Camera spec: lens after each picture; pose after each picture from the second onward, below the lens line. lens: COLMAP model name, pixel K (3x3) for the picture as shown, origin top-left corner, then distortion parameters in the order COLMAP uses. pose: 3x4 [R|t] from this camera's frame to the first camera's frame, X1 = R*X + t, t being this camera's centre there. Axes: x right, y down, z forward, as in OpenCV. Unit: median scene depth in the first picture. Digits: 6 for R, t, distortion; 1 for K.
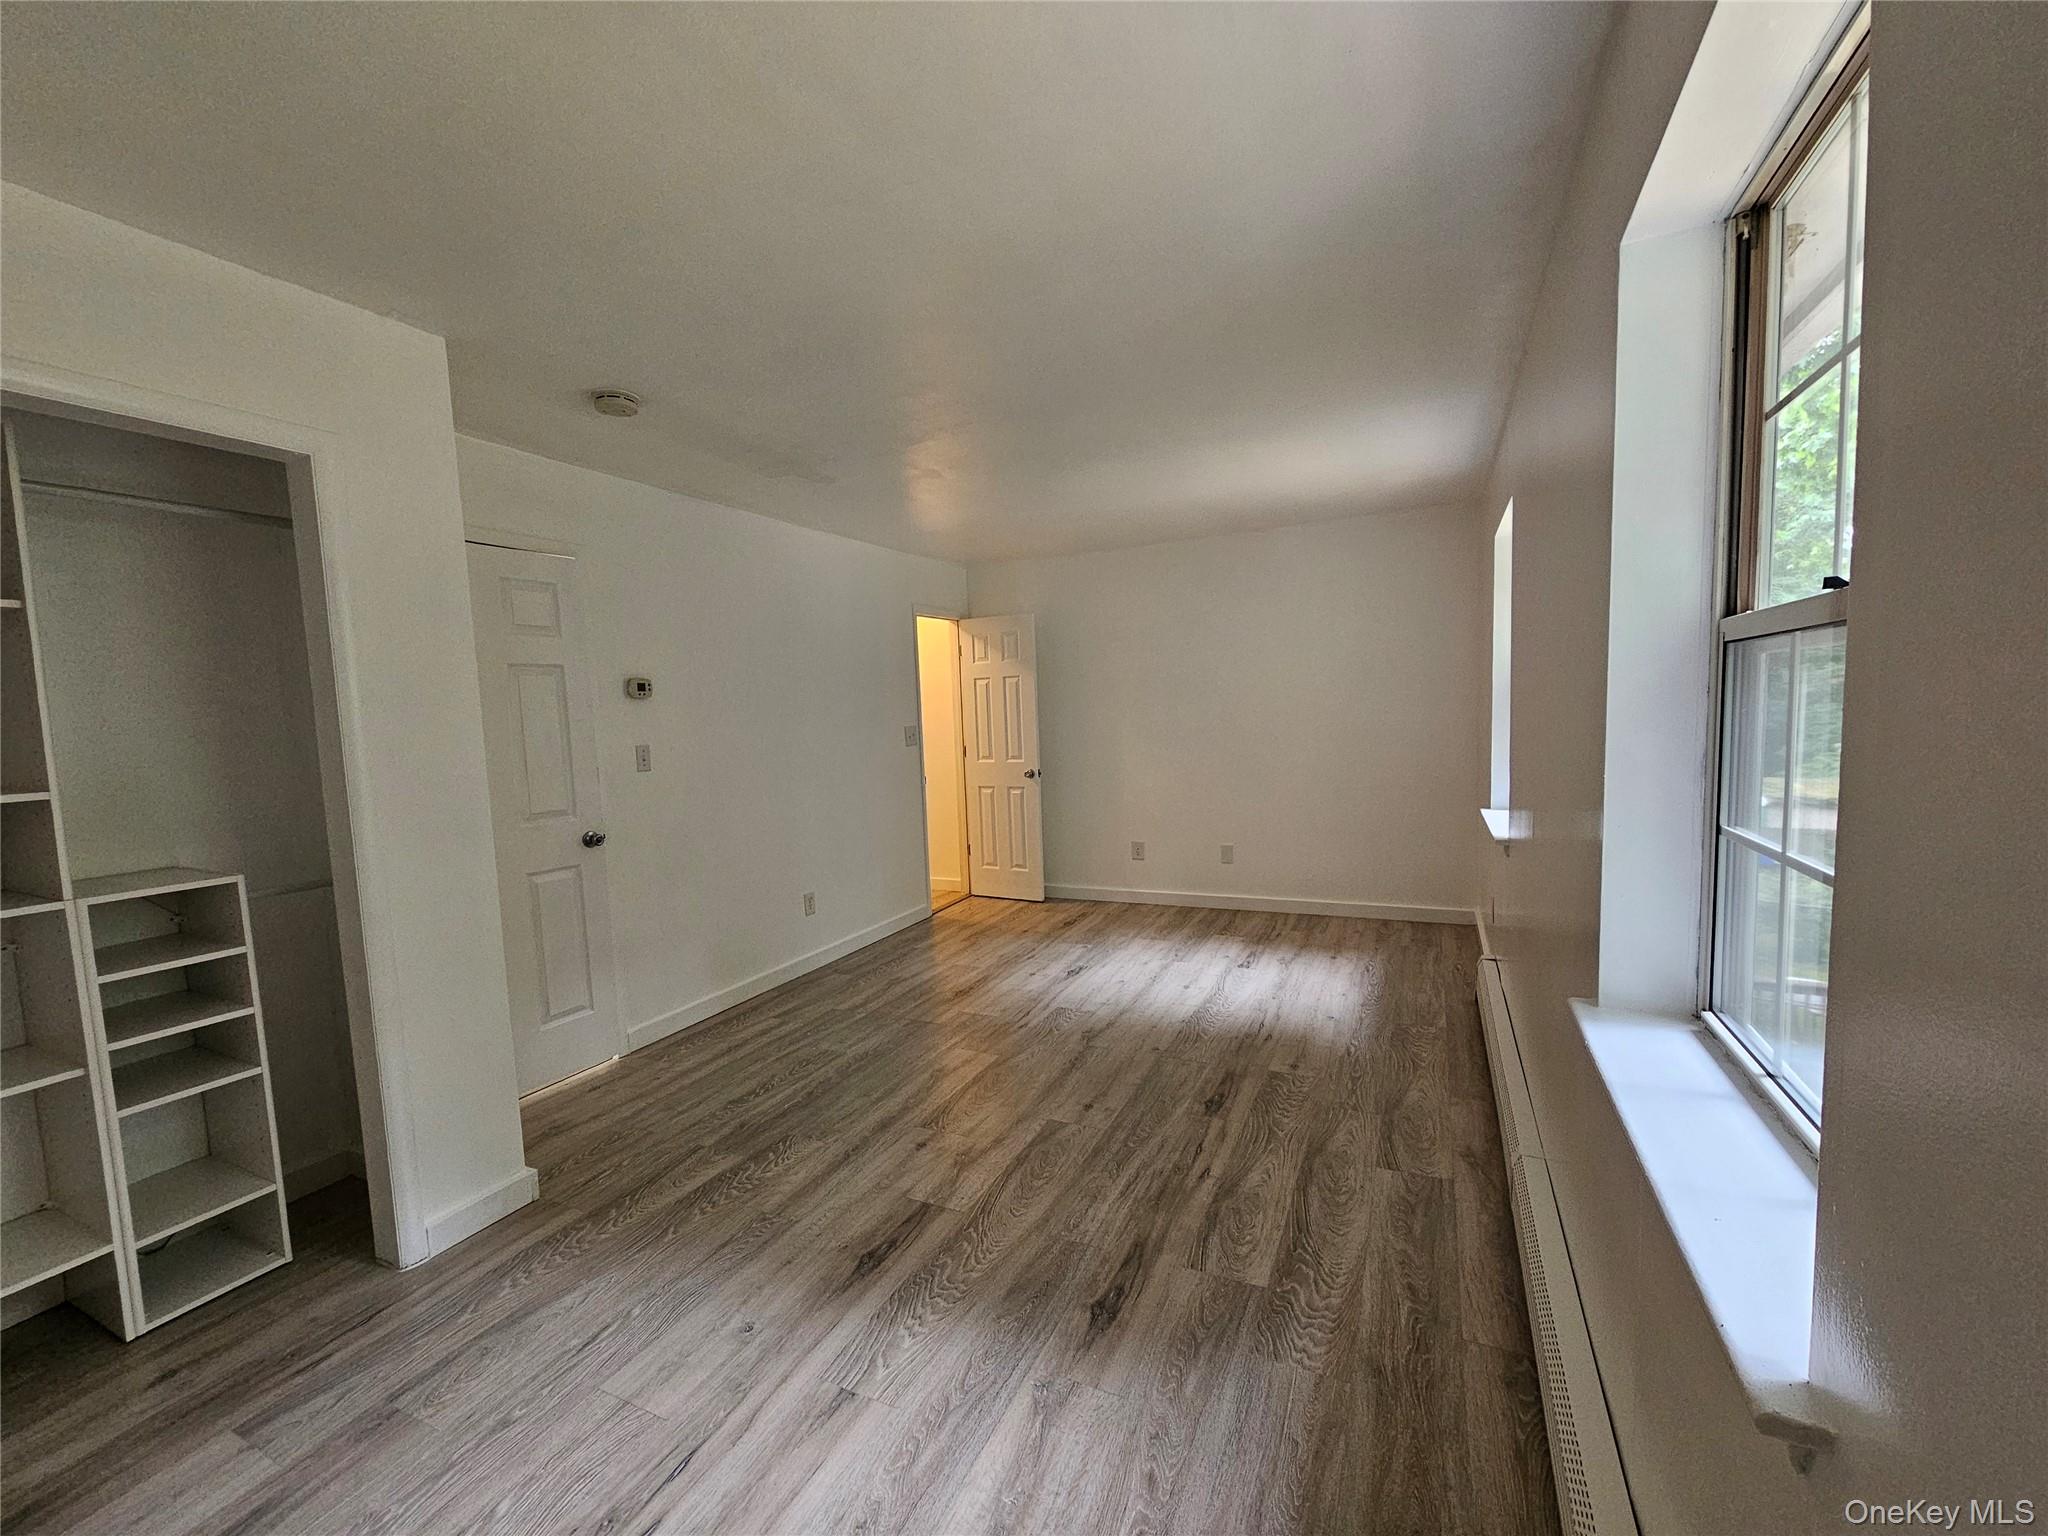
lens RADIAL K [[839.4, 0, 1022.1], [0, 839.4, 787.5], [0, 0, 1]] dist [-0.002470, 0.000036]
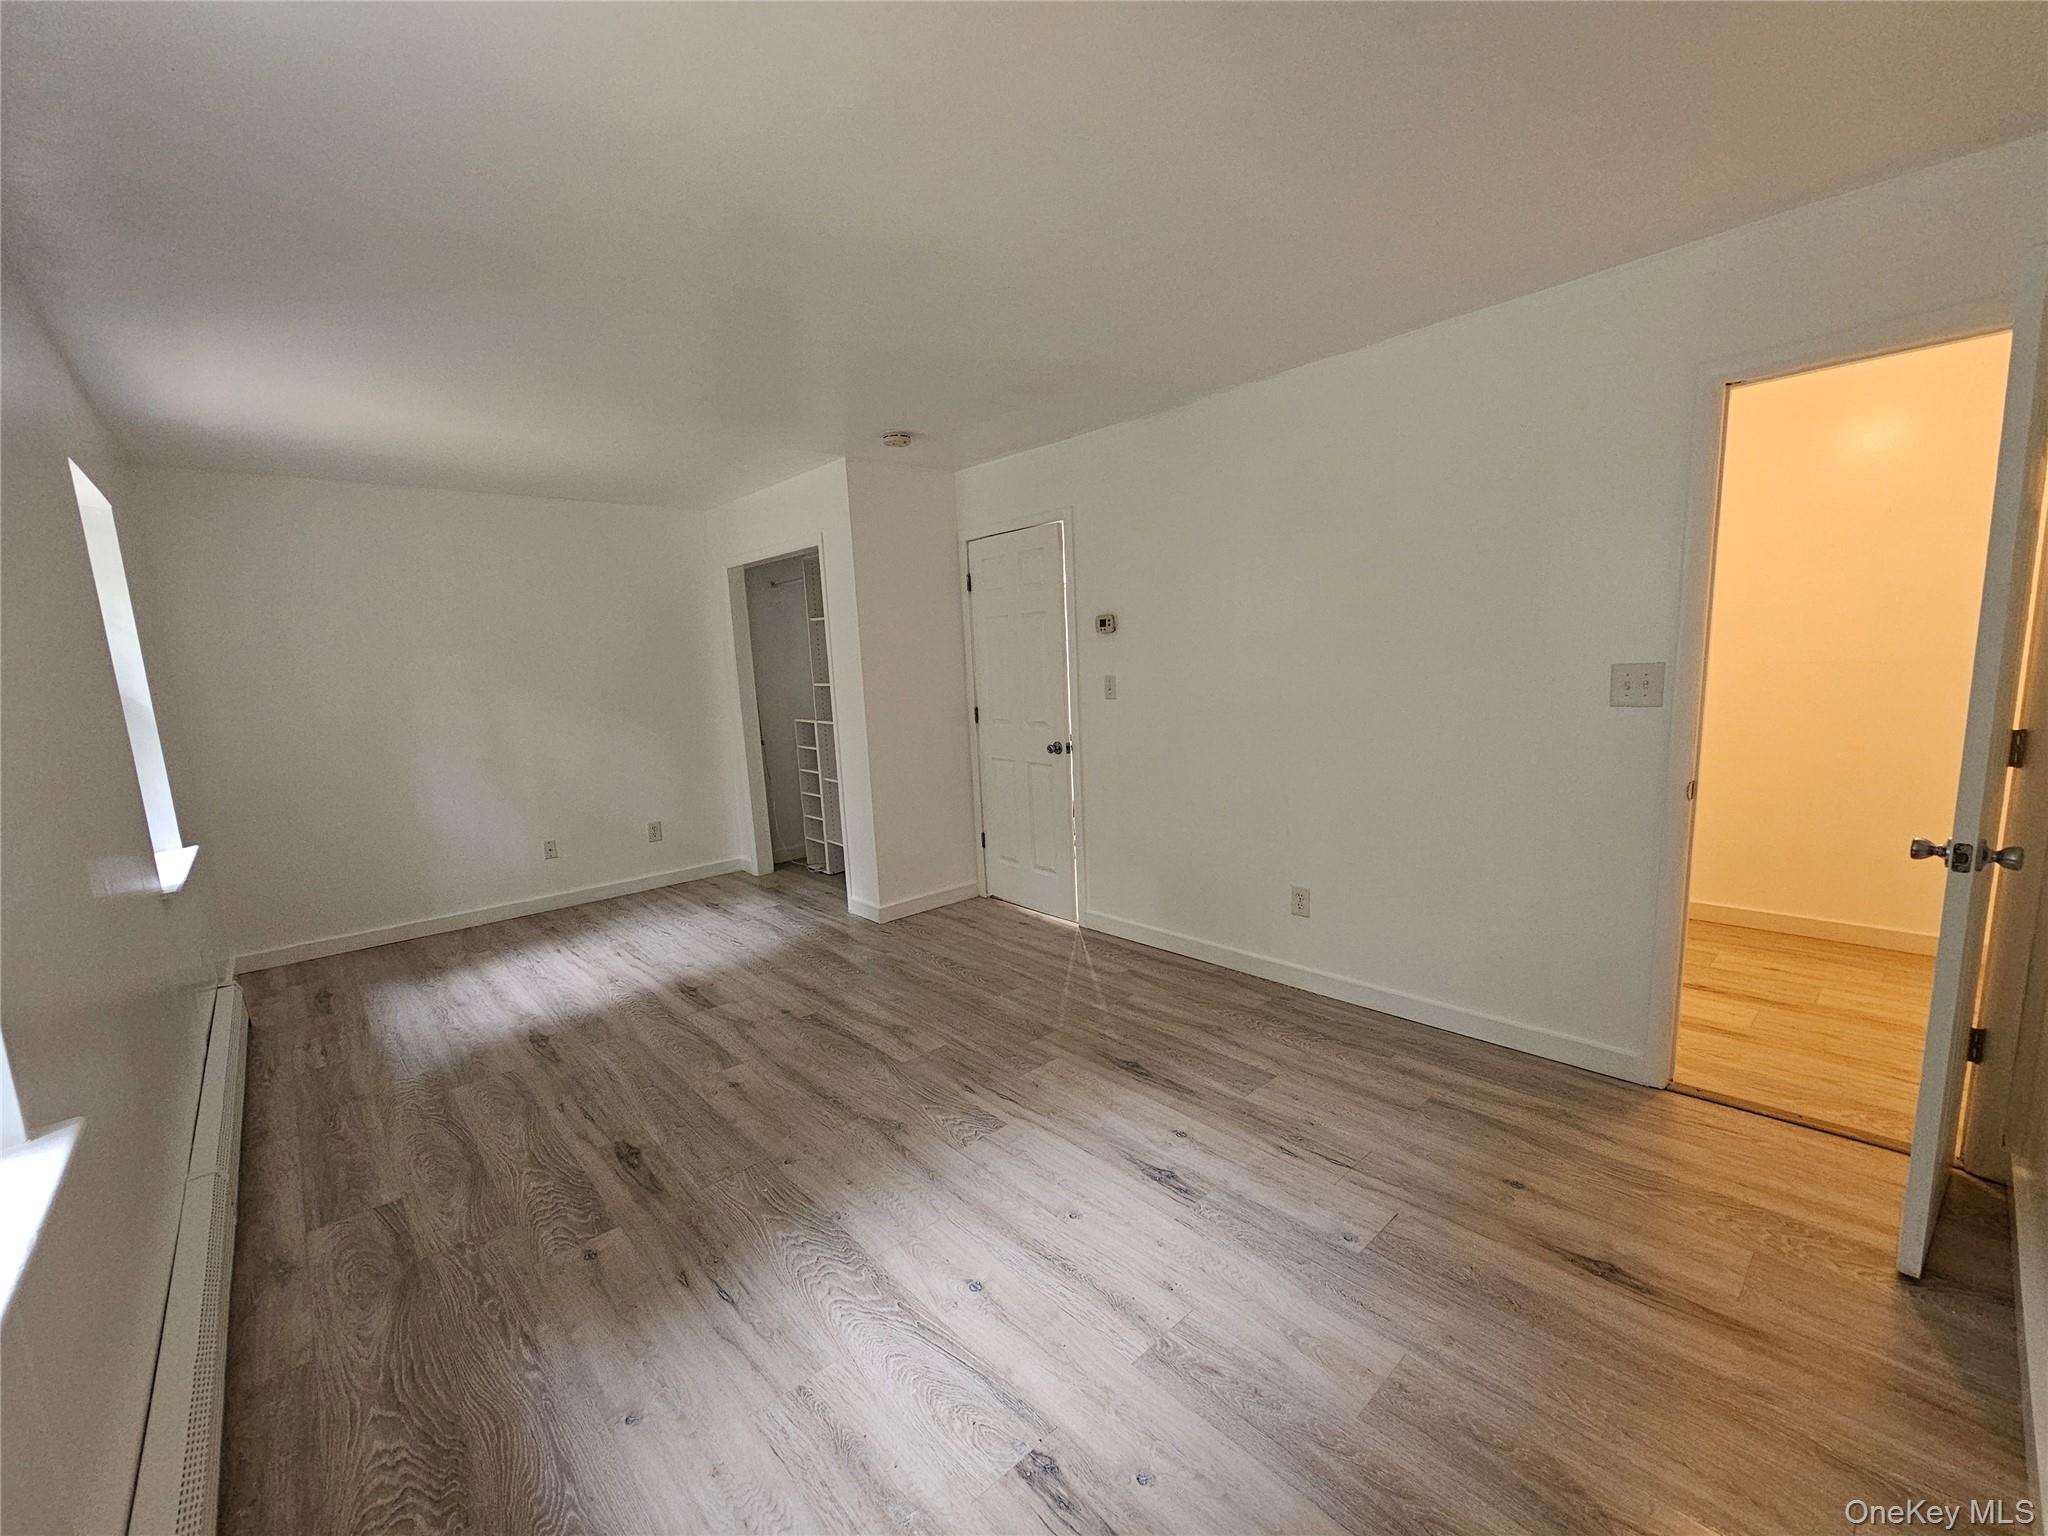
lens RADIAL K [[839.4, 0, 1022.1], [0, 839.4, 787.5], [0, 0, 1]] dist [-0.002470, 0.000036]
pose [[-0.377246, 0.200793, -0.904084, 0.805722], [-0.023169, 0.973861, 0.225958, -0.199651], [0.925823, 0.106189, -0.362733, 1.701989]]
